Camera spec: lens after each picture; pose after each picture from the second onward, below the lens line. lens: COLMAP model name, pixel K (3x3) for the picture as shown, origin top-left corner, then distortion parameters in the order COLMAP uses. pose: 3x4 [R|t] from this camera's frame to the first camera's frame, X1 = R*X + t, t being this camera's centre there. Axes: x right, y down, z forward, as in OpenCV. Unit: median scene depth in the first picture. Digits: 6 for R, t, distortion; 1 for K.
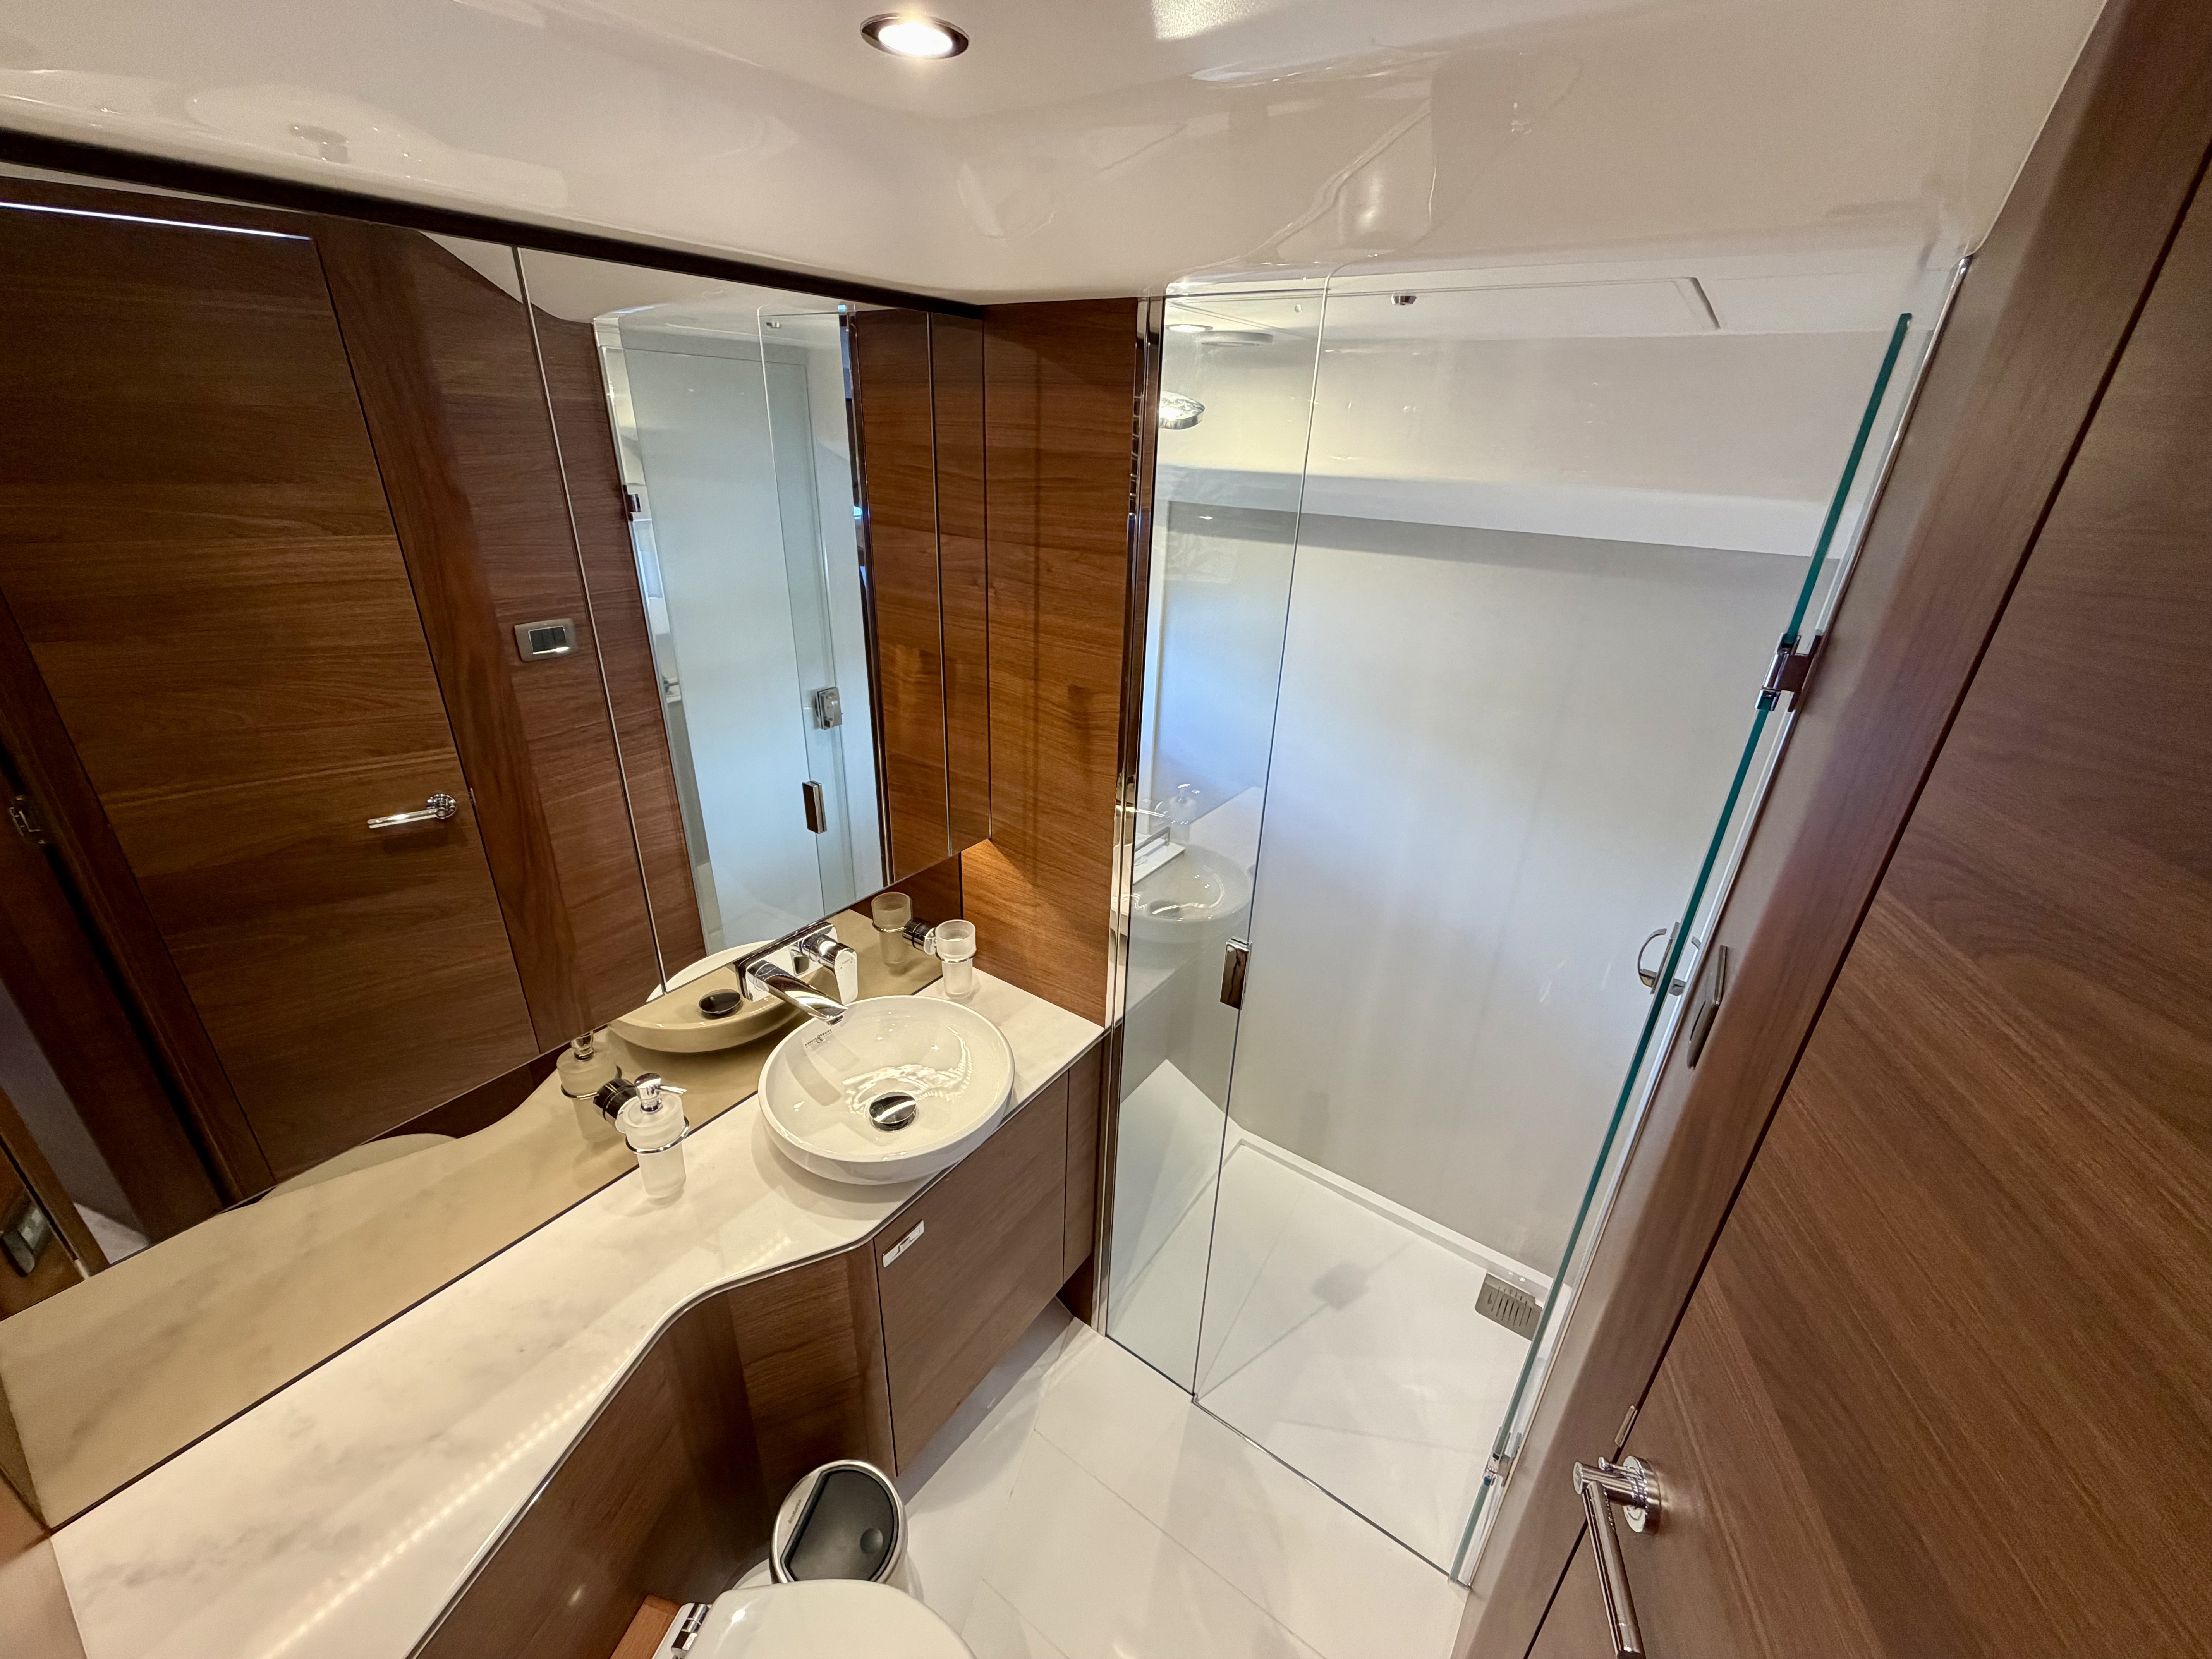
lens RADIAL K [[884.8, 0, 1098.9], [0, 884.8, 829.5], [0, 0, 1]] dist [-0.000875, -0.000618]
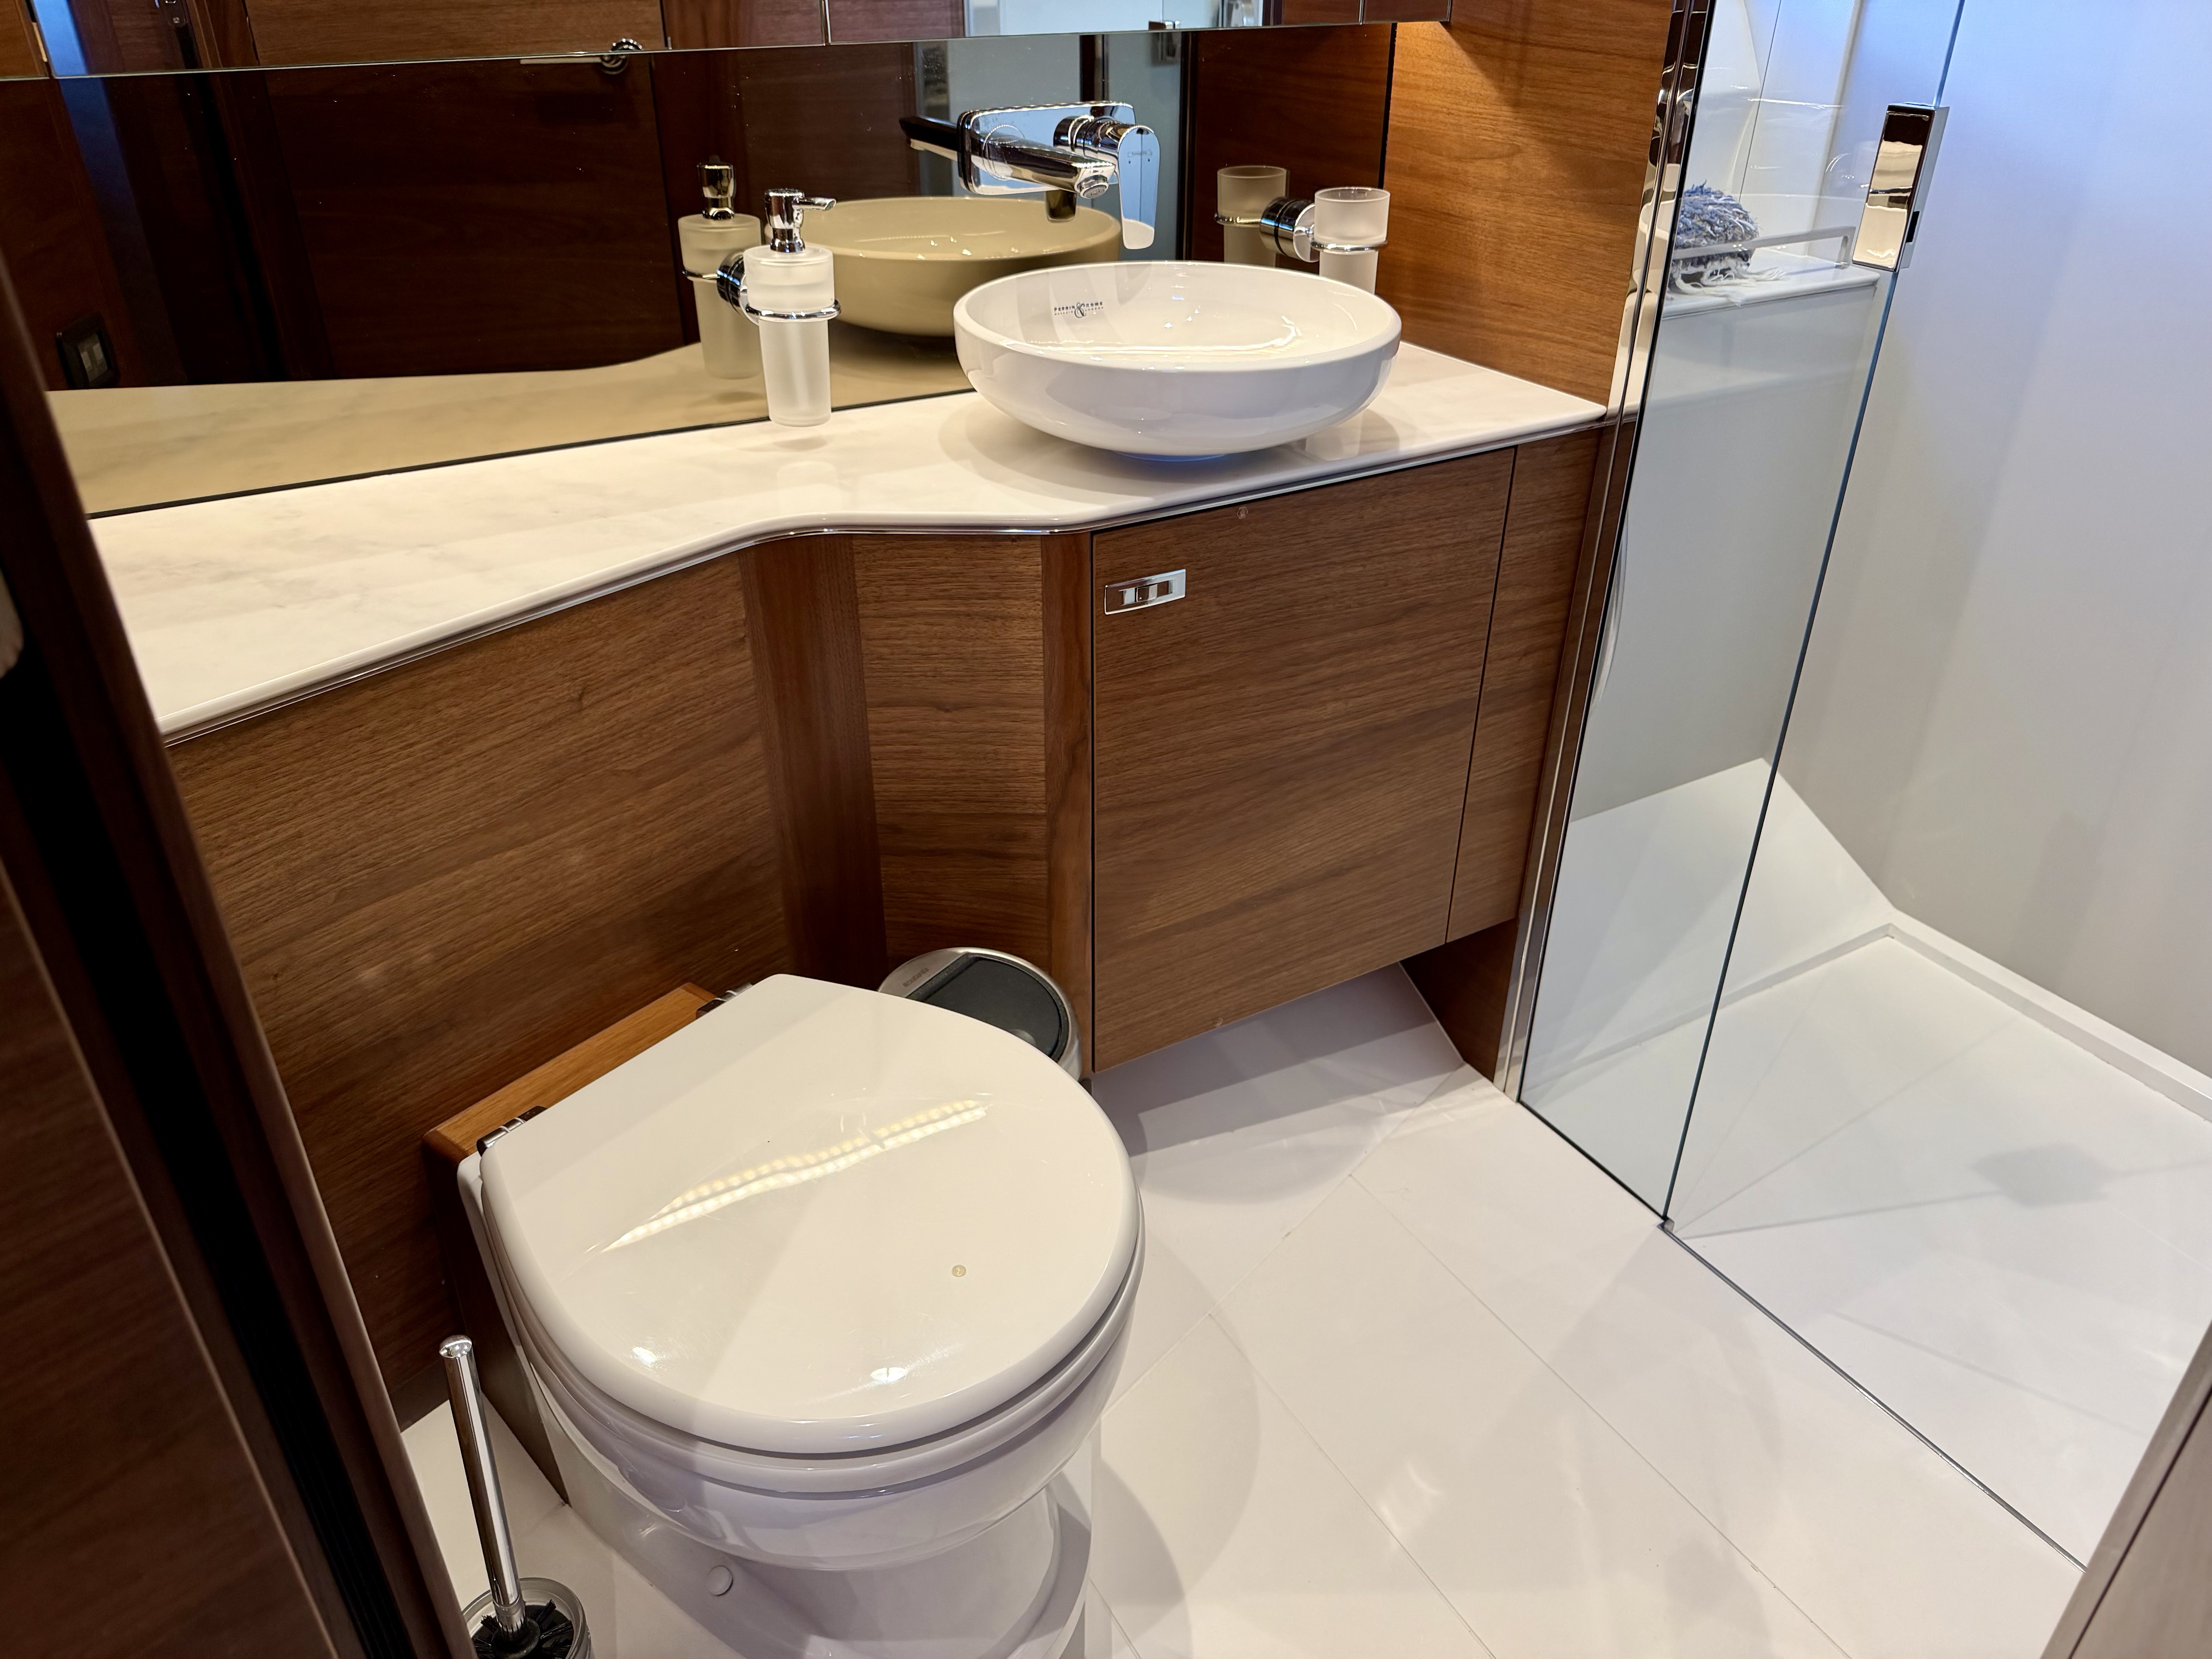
lens RADIAL K [[1558.8, 0, 1106.0], [0, 1558.8, 829.5], [0, 0, 1]] dist [0.001543, 0.000753]
pose [[0.909678, 0.181232, -0.373685, 0.122413], [-0.147940, 0.982147, 0.116192, 0.396887], [0.388071, -0.050415, 0.920249, 0.051210]]
